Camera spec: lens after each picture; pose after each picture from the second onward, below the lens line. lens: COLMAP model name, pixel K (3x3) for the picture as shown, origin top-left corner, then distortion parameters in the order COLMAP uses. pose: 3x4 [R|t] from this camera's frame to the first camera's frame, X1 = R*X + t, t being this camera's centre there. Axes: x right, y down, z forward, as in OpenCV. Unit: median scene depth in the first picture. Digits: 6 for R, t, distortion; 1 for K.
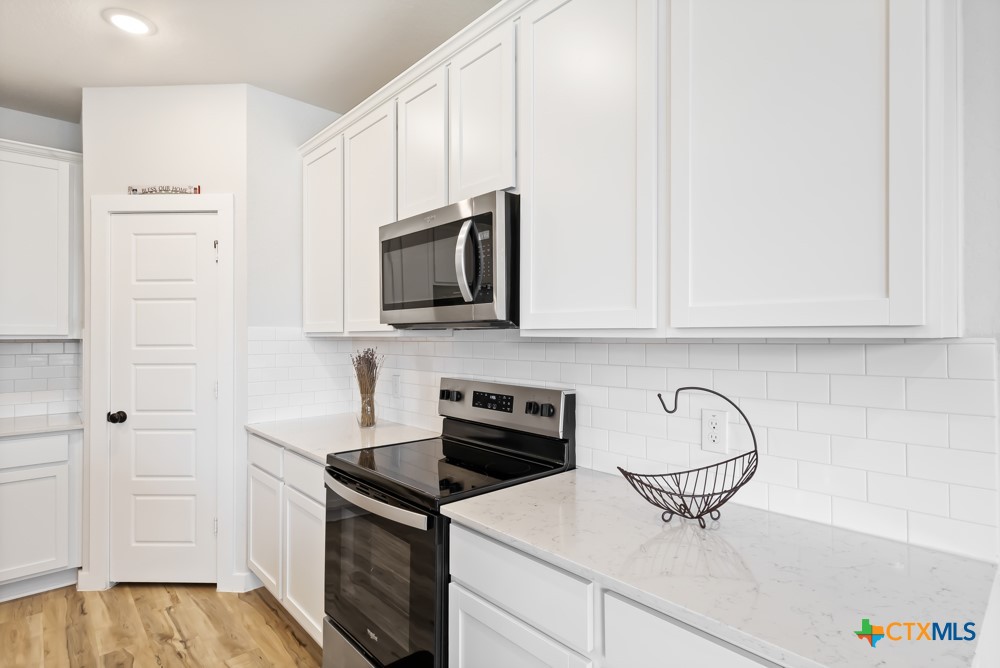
lens RADIAL K [[487.9, 0, 500.0], [0, 487.9, 334.0], [0, 0, 1]] dist [-0.000184, 0.000015]
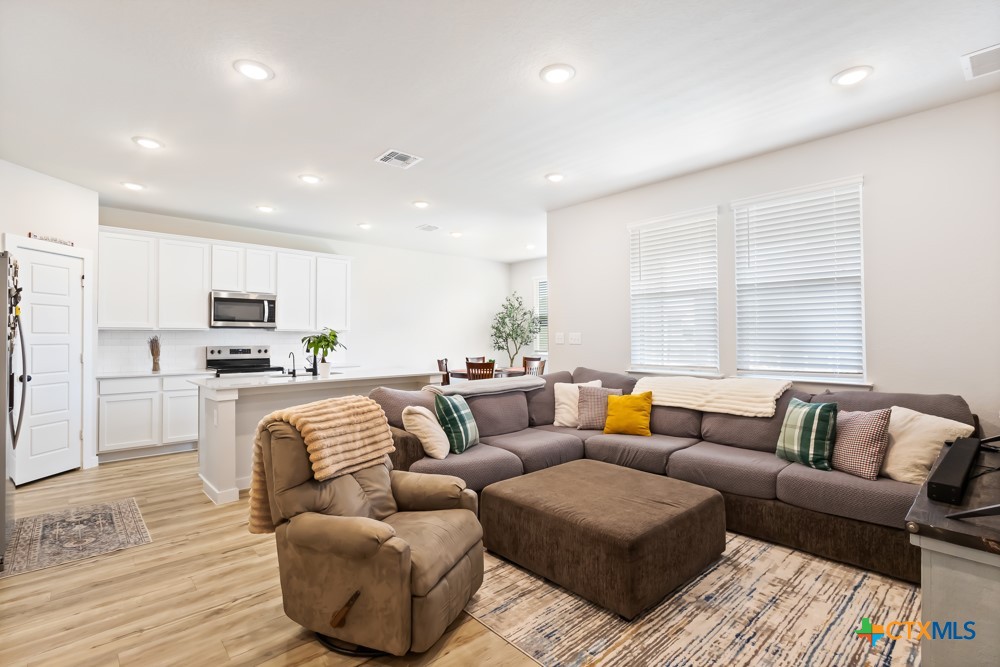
lens RADIAL K [[478.1, 0, 500.0], [0, 478.1, 333.5], [0, 0, 1]] dist [-0.000260, -0.000036]
pose [[-0.021443, 0.007796, 0.999740, -2.459124], [0.000069, 0.999970, -0.007796, 0.033154], [-0.999770, -0.000098, -0.021443, -0.492040]]
